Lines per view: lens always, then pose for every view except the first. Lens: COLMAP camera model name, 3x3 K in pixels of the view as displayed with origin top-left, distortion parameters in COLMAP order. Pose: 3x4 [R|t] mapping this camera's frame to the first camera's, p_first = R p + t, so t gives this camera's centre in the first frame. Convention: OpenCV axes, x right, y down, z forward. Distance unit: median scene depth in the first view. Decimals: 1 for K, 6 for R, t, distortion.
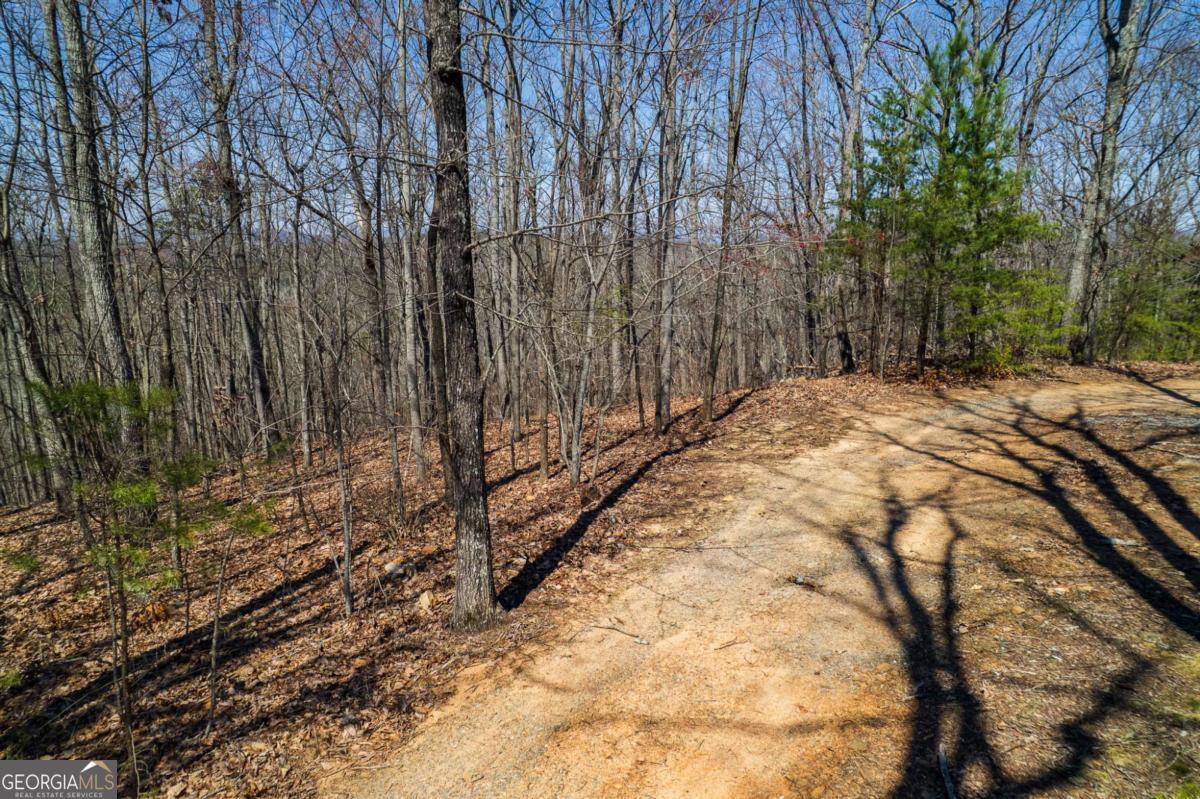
lens RADIAL K [[831.1, 0, 600.1], [0, 831.1, 477.7], [0, 0, 1]] dist [-0.078406, 0.102886]
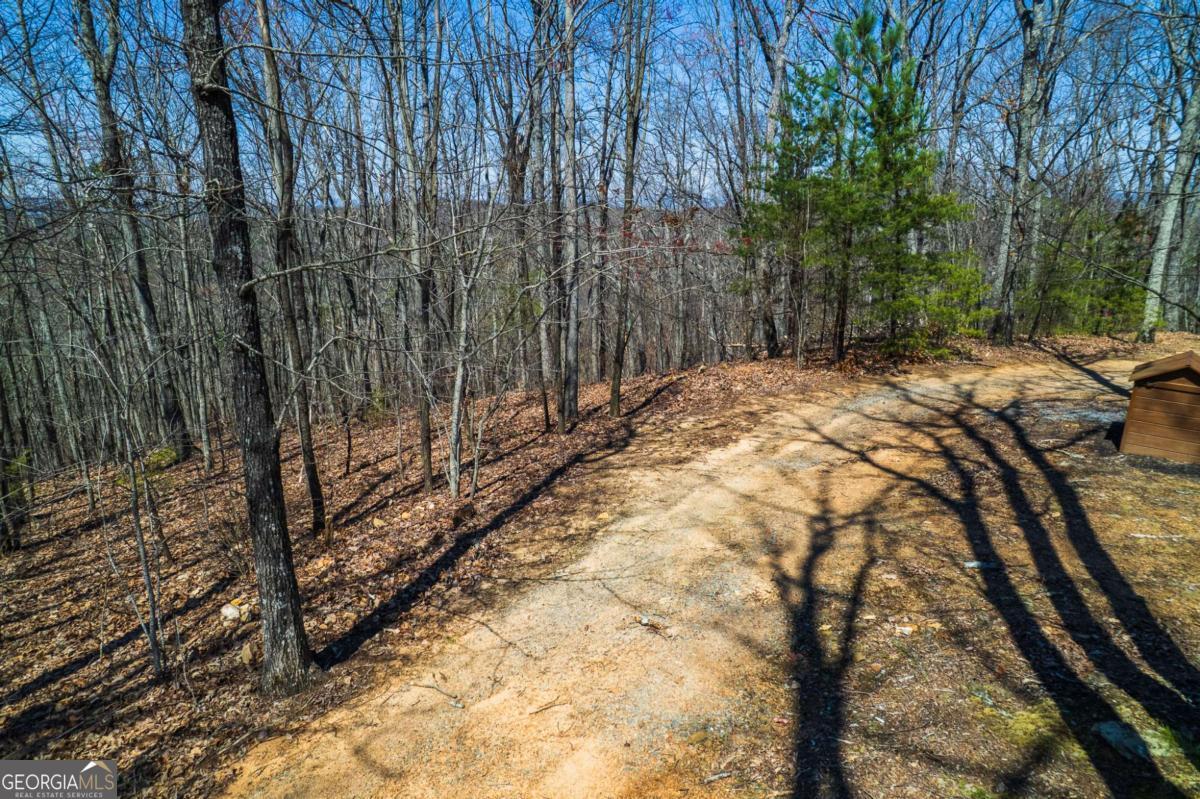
lens RADIAL K [[831.1, 0, 600.1], [0, 831.1, 477.7], [0, 0, 1]] dist [-0.078406, 0.102886]
pose [[0.998520, -0.023725, 0.048943, 0.118001], [0.021974, 0.999110, 0.036005, -0.060714], [-0.049754, -0.034877, 0.998152, 0.047534]]
